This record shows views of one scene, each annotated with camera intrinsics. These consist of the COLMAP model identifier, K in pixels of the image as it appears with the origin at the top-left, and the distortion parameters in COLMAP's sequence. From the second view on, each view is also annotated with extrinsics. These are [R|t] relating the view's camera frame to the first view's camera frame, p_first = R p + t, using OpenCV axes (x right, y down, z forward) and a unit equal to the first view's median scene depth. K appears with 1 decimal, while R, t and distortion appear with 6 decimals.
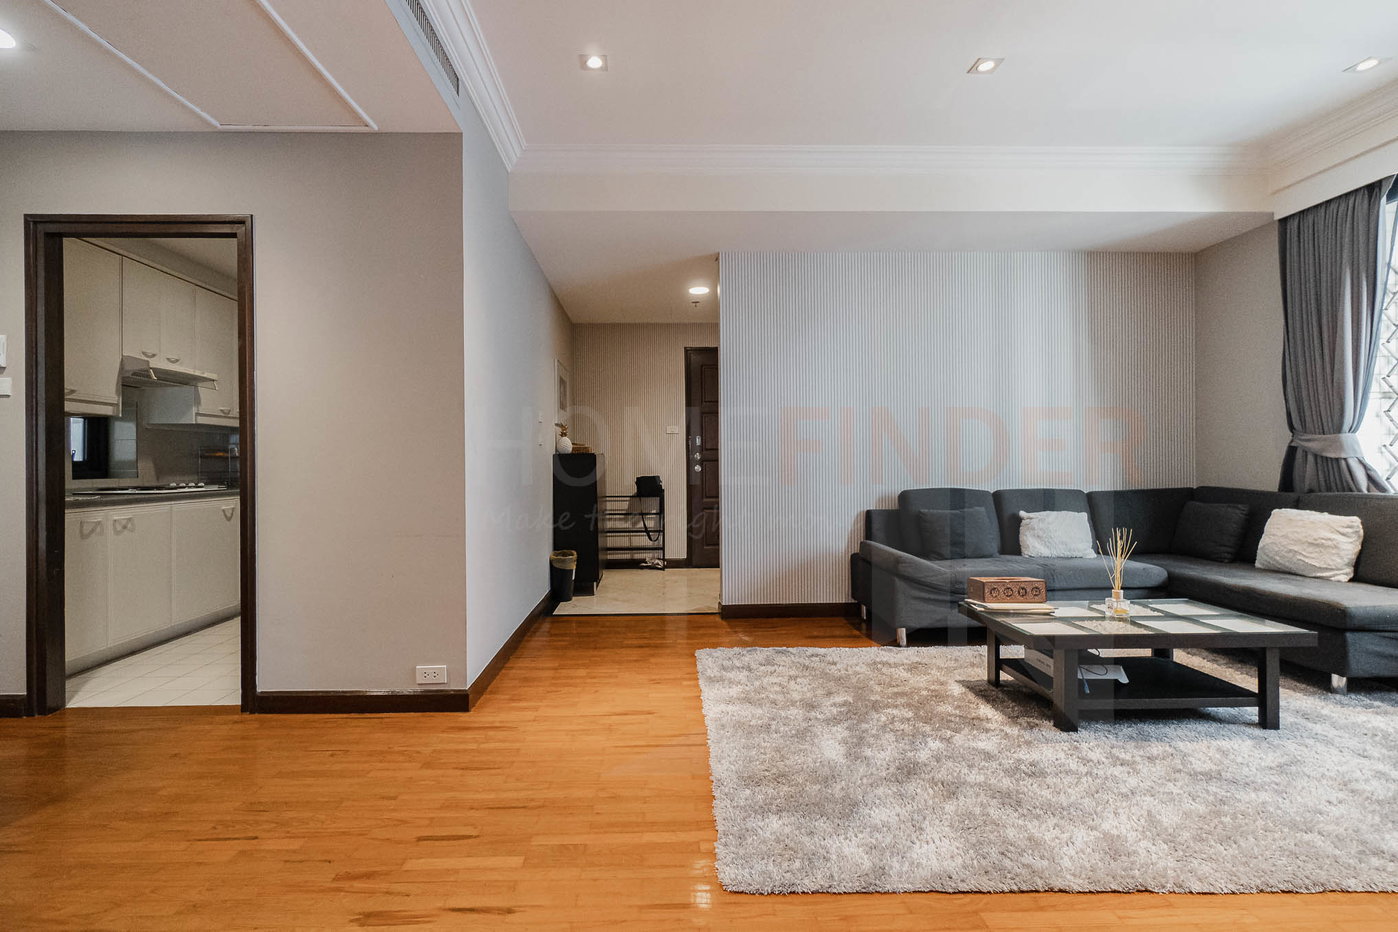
lens RADIAL K [[658.1, 0, 667.8], [0, 658.1, 463.2], [0, 0, 1]] dist [0.000930, -0.000046]
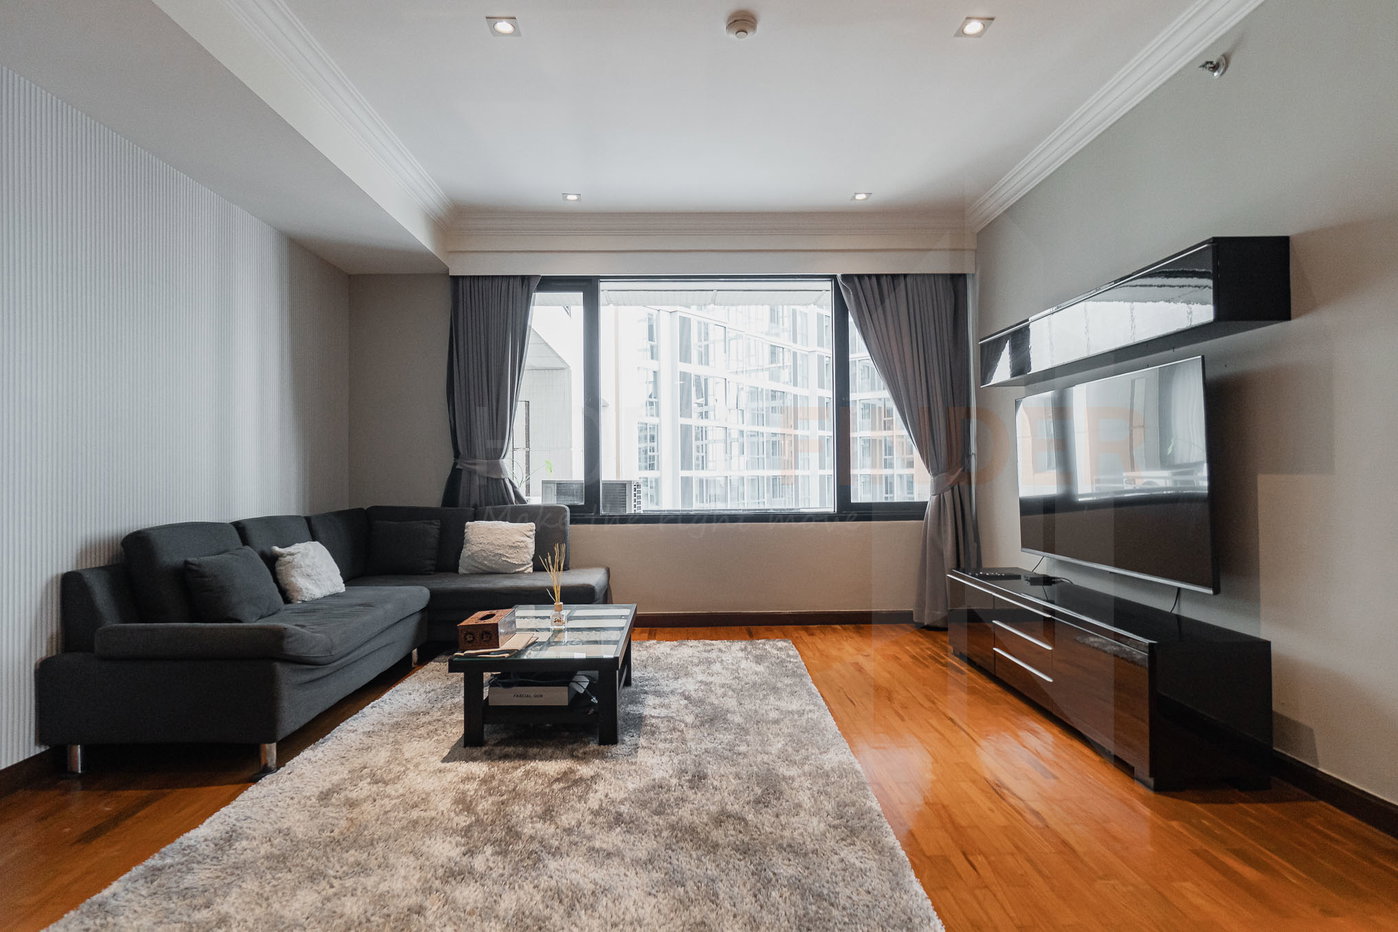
lens RADIAL K [[714.0, 0, 699.0], [0, 714.0, 466.0], [0, 0, 1]] dist [-0.001470, -0.000303]
pose [[0.010558, 0.017475, 0.999792, -0.375186], [0.006311, 0.999826, -0.017542, -0.005503], [-0.999924, 0.006495, 0.010446, 0.613278]]
